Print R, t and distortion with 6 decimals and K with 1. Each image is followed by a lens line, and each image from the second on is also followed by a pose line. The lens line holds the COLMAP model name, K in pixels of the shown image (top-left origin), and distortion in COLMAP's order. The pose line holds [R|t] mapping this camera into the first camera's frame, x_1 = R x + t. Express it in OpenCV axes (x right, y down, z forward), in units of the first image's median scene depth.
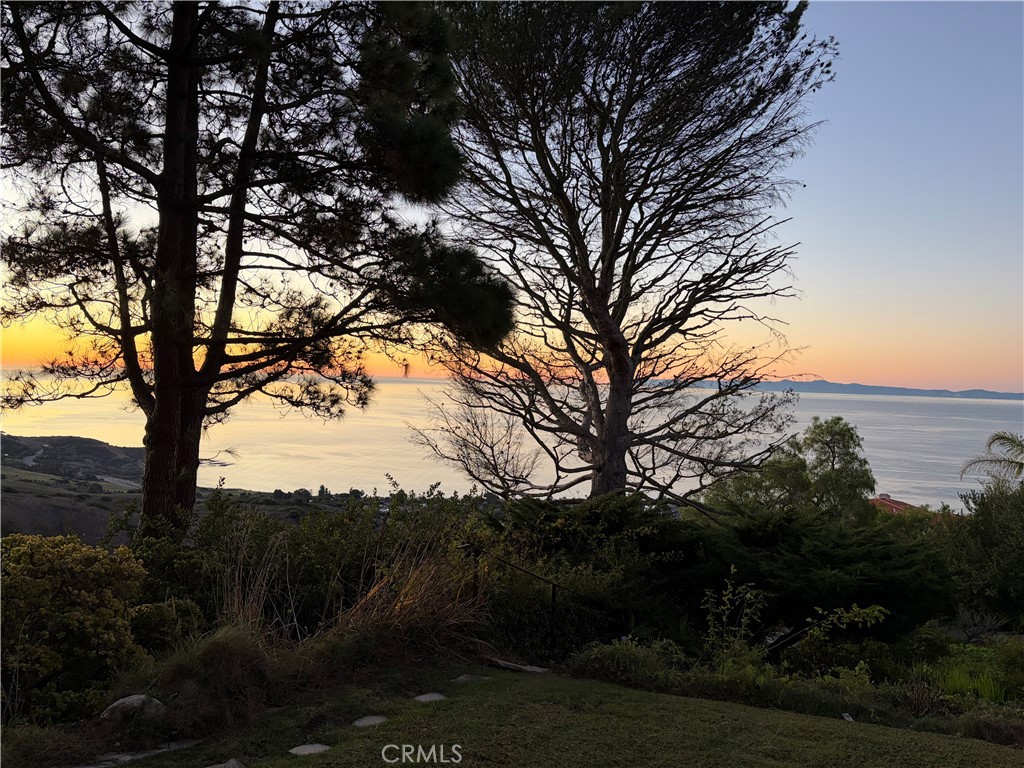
lens RADIAL K [[766.8, 0, 515.6], [0, 766.8, 389.1], [0, 0, 1]] dist [0.037752, -0.036280]
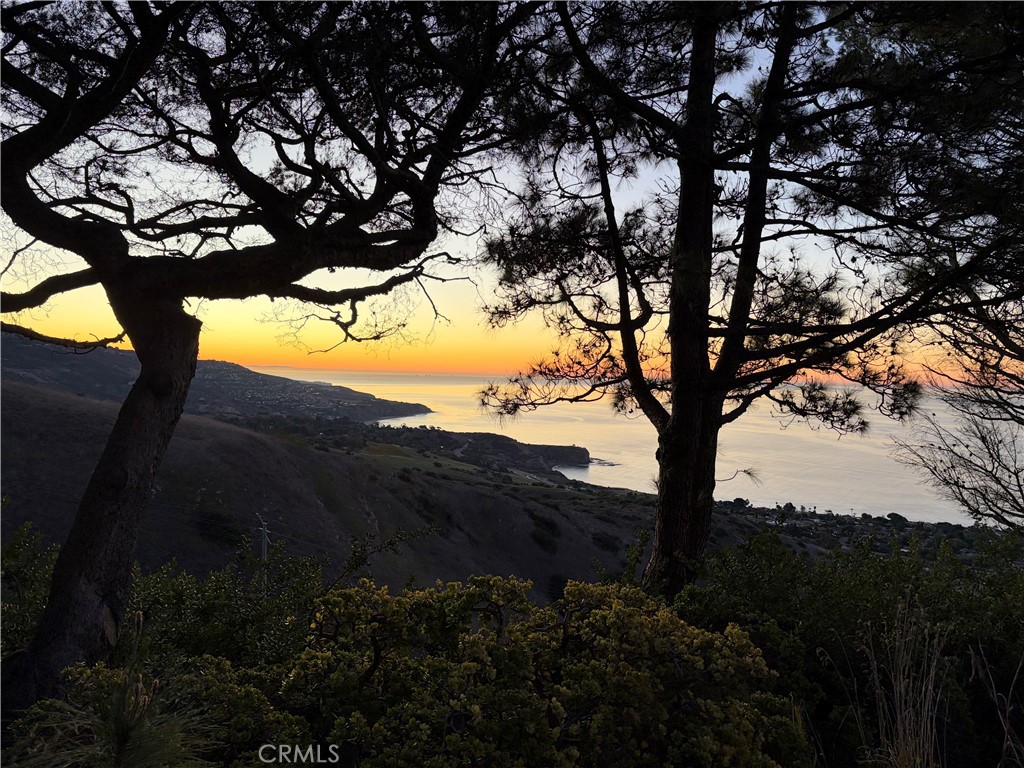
lens RADIAL K [[766.8, 0, 510.0], [0, 766.8, 382.6], [0, 0, 1]] dist [0.037752, -0.036280]
pose [[0.880827, 0.000574, -0.473438, -0.179773], [-0.007505, 0.999891, -0.012751, 0.000783], [0.473379, 0.014785, 0.880735, 0.155912]]
